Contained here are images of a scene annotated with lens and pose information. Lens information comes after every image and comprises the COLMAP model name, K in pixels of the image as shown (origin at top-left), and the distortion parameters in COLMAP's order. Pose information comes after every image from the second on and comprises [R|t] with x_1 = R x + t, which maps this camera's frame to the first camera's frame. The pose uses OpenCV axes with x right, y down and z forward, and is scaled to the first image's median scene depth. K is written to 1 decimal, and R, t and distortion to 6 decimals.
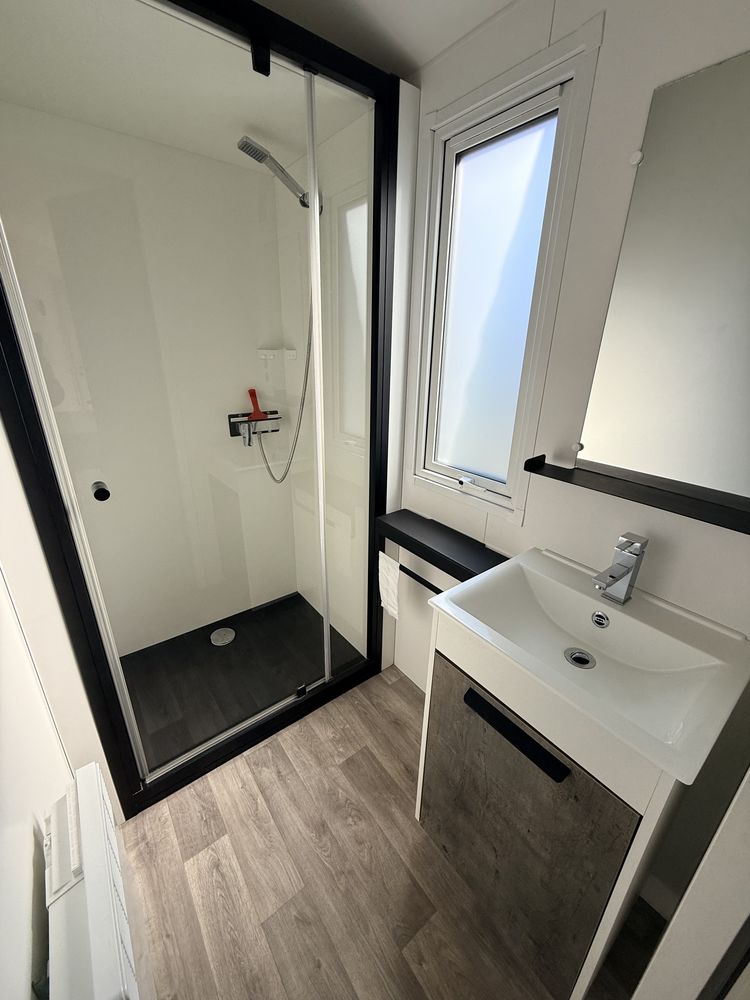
lens RADIAL K [[397.4, 0, 373.6], [0, 397.4, 497.8], [0, 0, 1]] dist [0.001371, -0.000624]
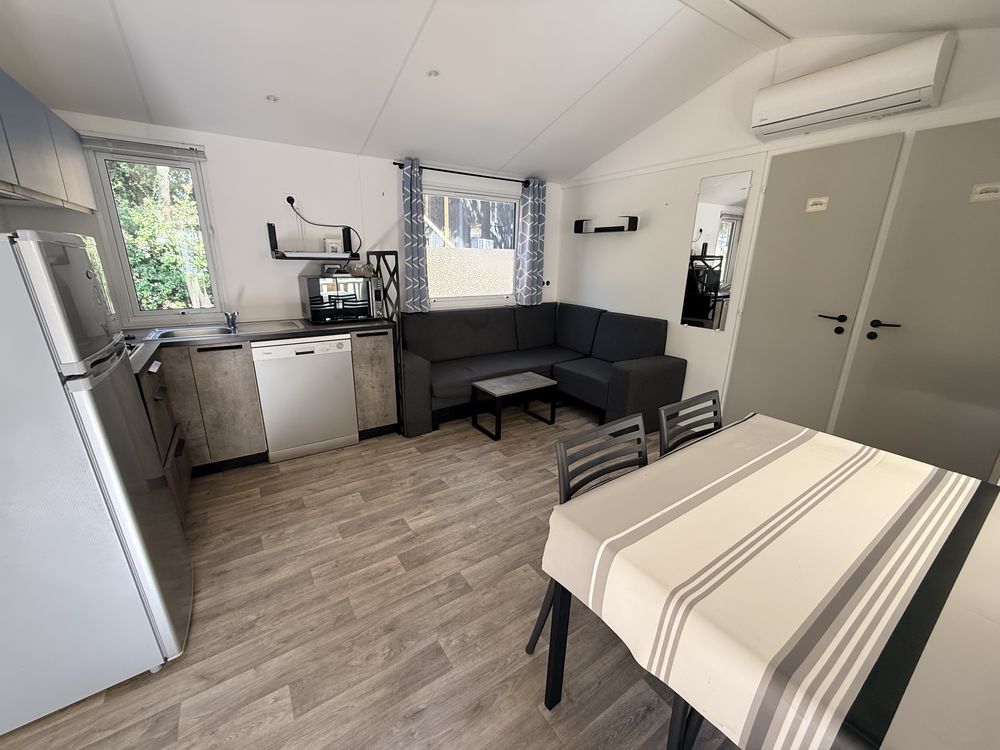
lens RADIAL K [[397.4, 0, 496.9], [0, 397.4, 375.2], [0, 0, 1]] dist [0.001371, -0.000624]
pose [[-0.066265, 0.279150, -0.957958, 0.882855], [-0.365863, 0.886404, 0.283607, -0.378943], [0.928307, 0.369275, 0.043393, 1.040374]]
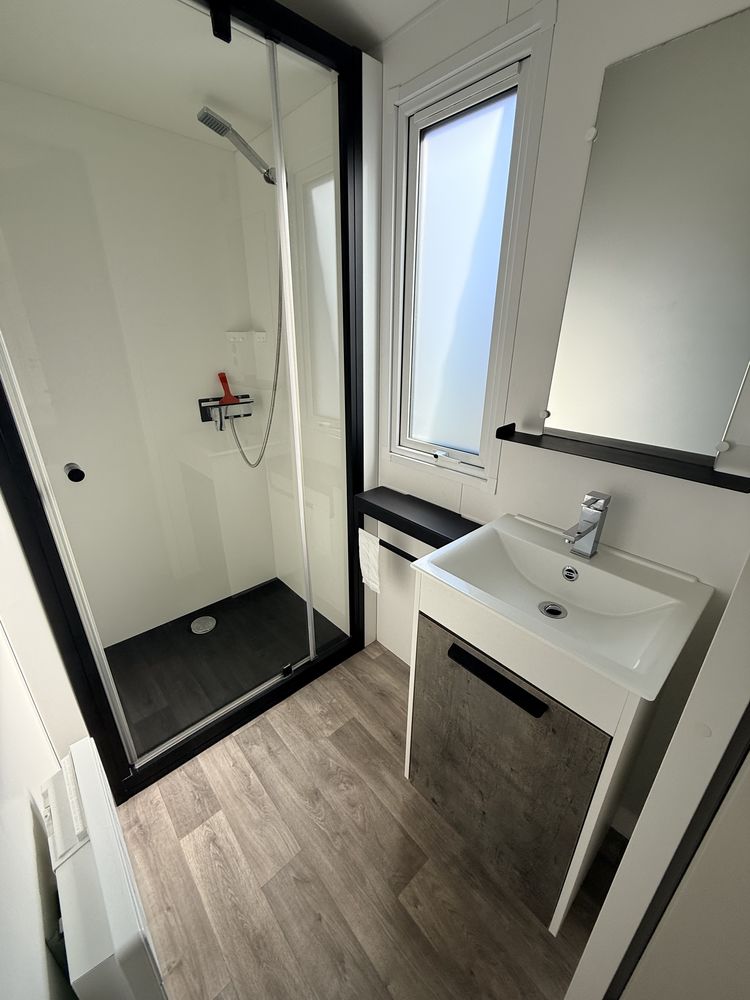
lens RADIAL K [[397.4, 0, 373.5], [0, 397.4, 497.9], [0, 0, 1]] dist [0.001371, -0.000624]
pose [[0.996797, -0.040964, 0.068686, -0.019838], [0.039407, 0.998938, 0.023884, 0.044373], [-0.069592, -0.021100, 0.997352, -0.023551]]
